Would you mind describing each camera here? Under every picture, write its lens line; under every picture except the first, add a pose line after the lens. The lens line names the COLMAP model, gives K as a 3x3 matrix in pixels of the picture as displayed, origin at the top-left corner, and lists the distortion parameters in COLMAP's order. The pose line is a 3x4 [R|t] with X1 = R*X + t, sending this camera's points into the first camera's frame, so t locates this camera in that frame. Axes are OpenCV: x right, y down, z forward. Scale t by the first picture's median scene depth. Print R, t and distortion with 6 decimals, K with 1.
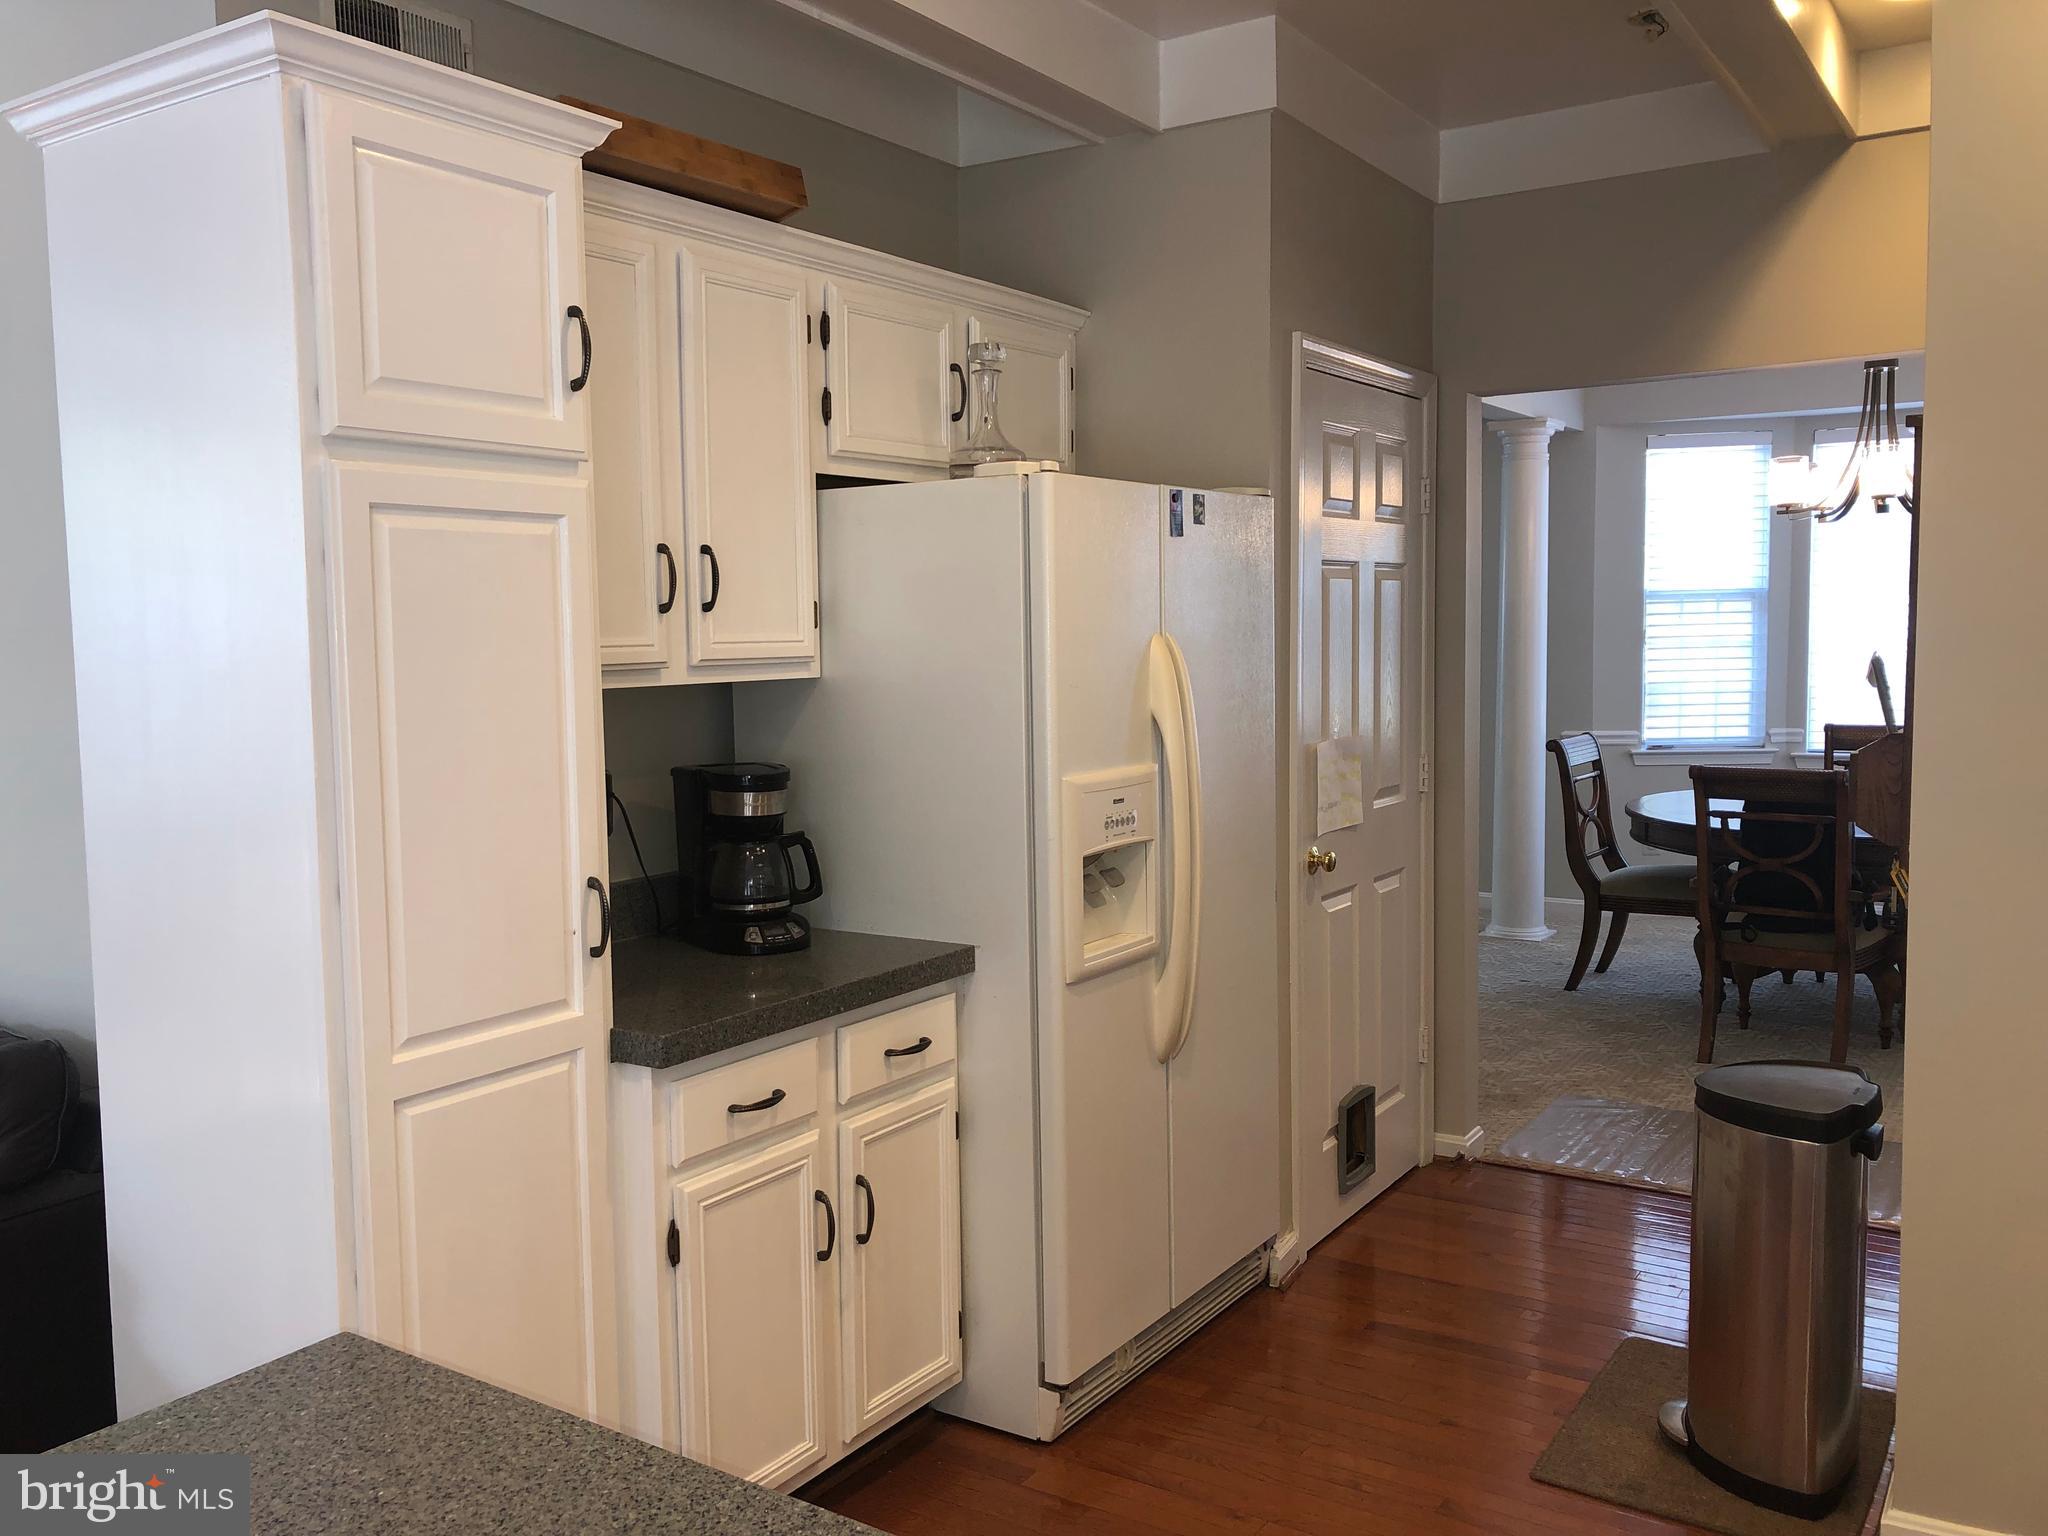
lens RADIAL K [[1682.7, 0, 1027.9], [0, 1682.7, 755.2], [0, 0, 1]] dist [0.040951, -0.069144]
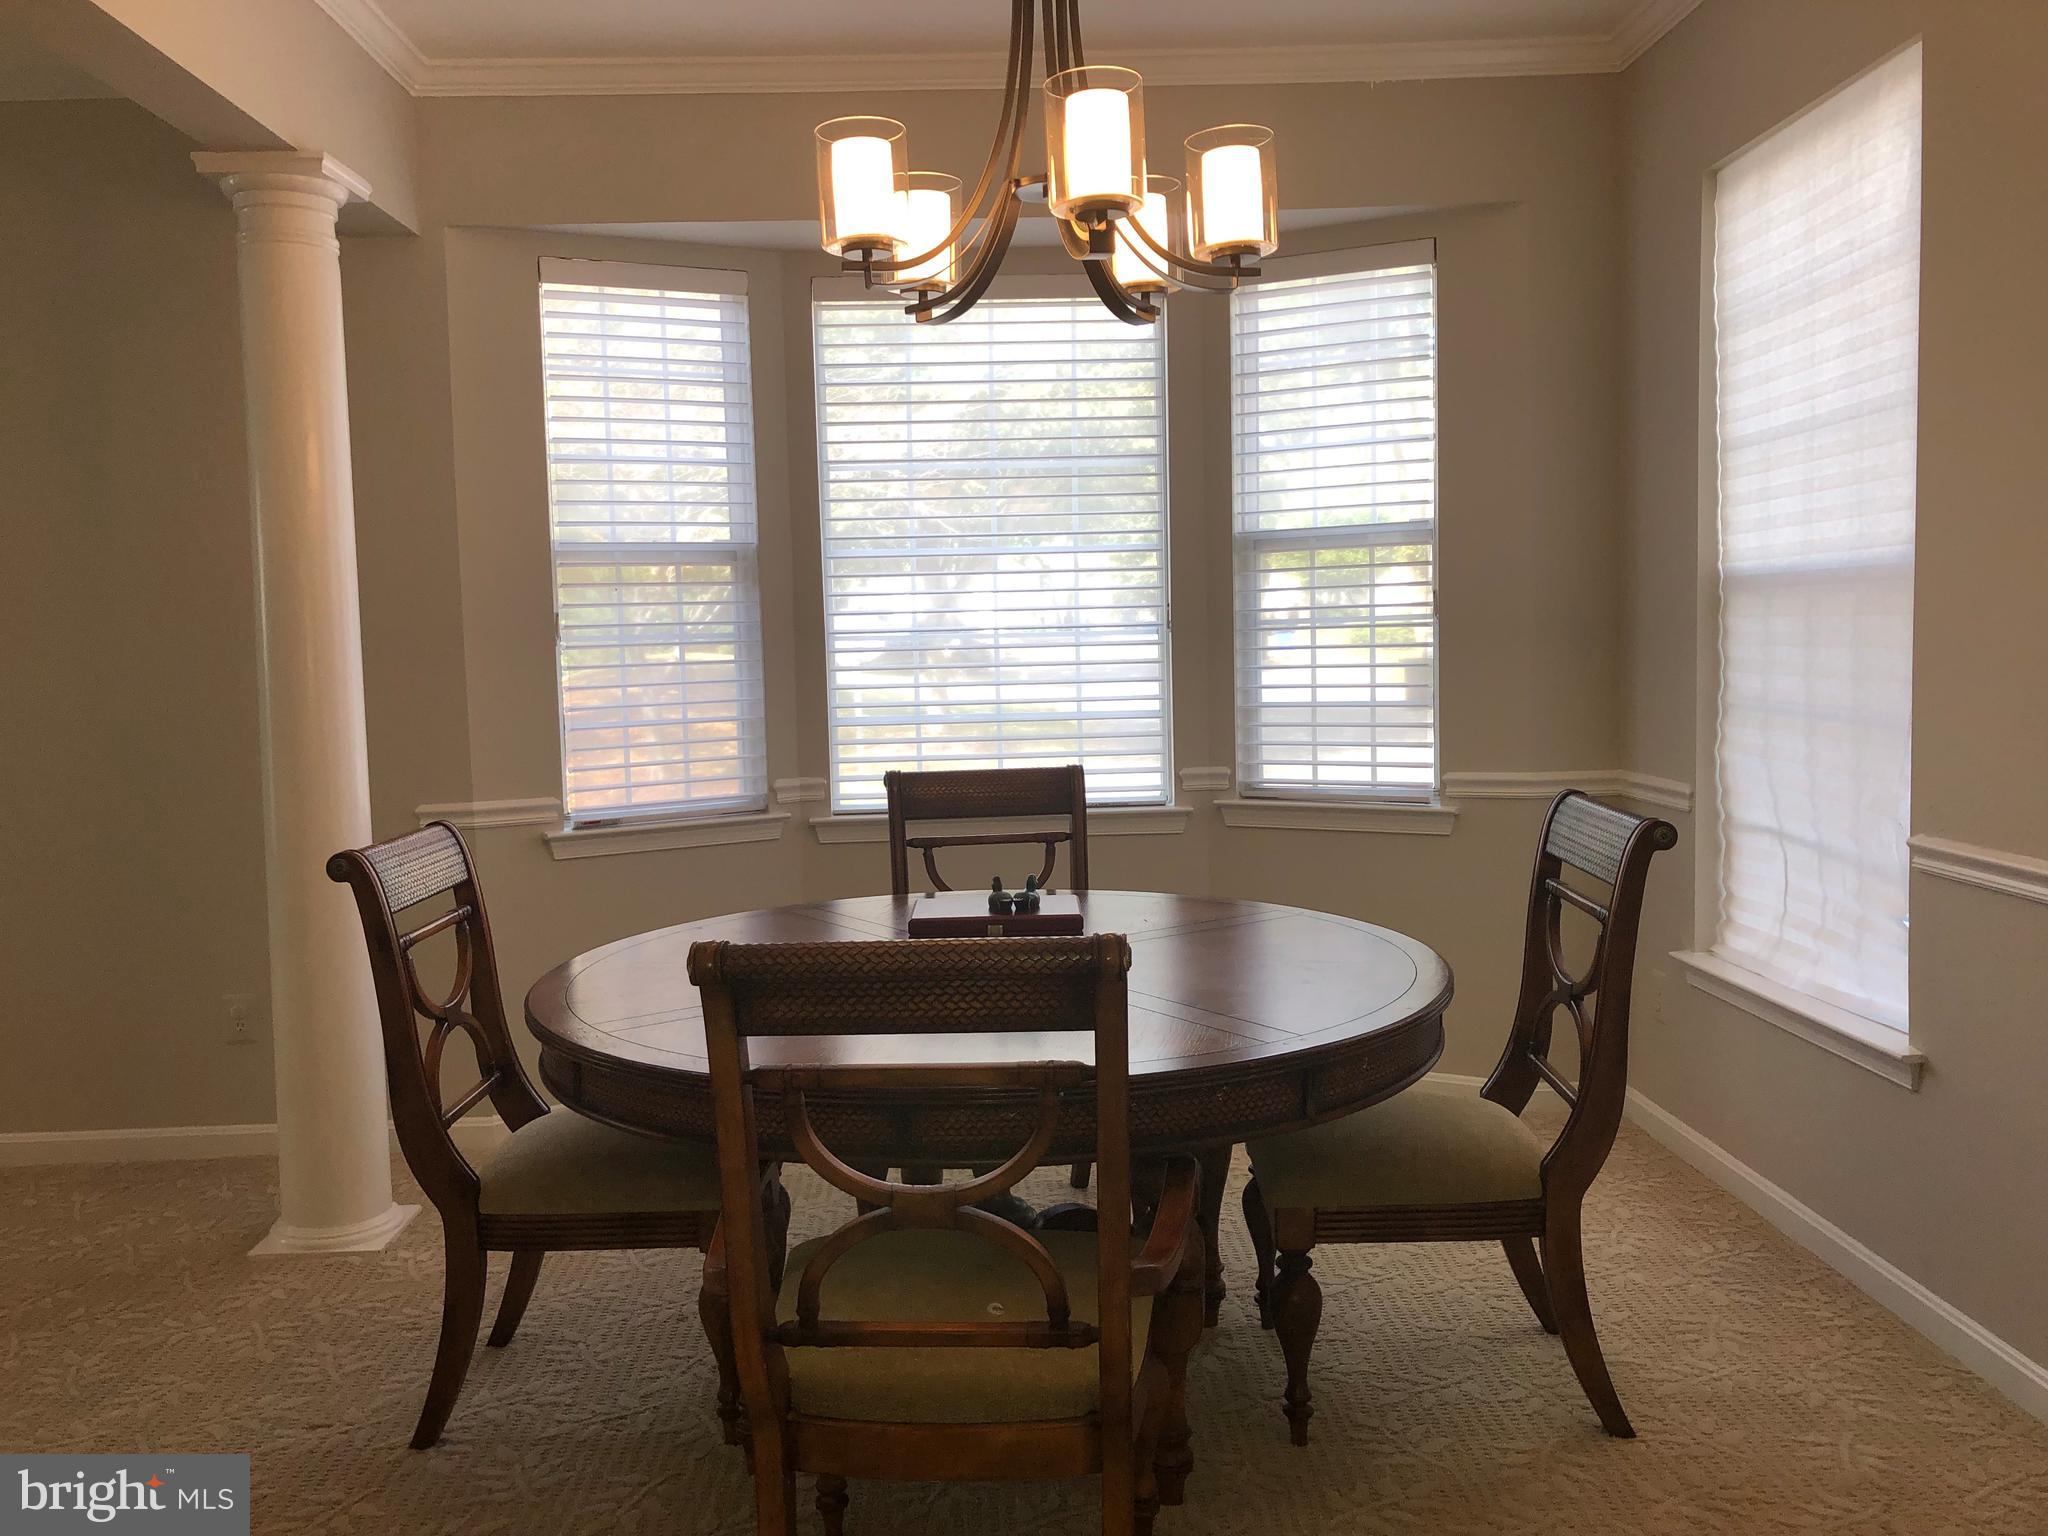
lens RADIAL K [[1614.5, 0, 991.3], [0, 1614.5, 767.9], [0, 0, 1]] dist [-0.003020, -0.003610]
pose [[0.825496, -0.054265, 0.561793, 0.191662], [0.059725, 0.998177, 0.008658, -0.020695], [-0.561239, 0.026406, 0.827232, 0.507895]]
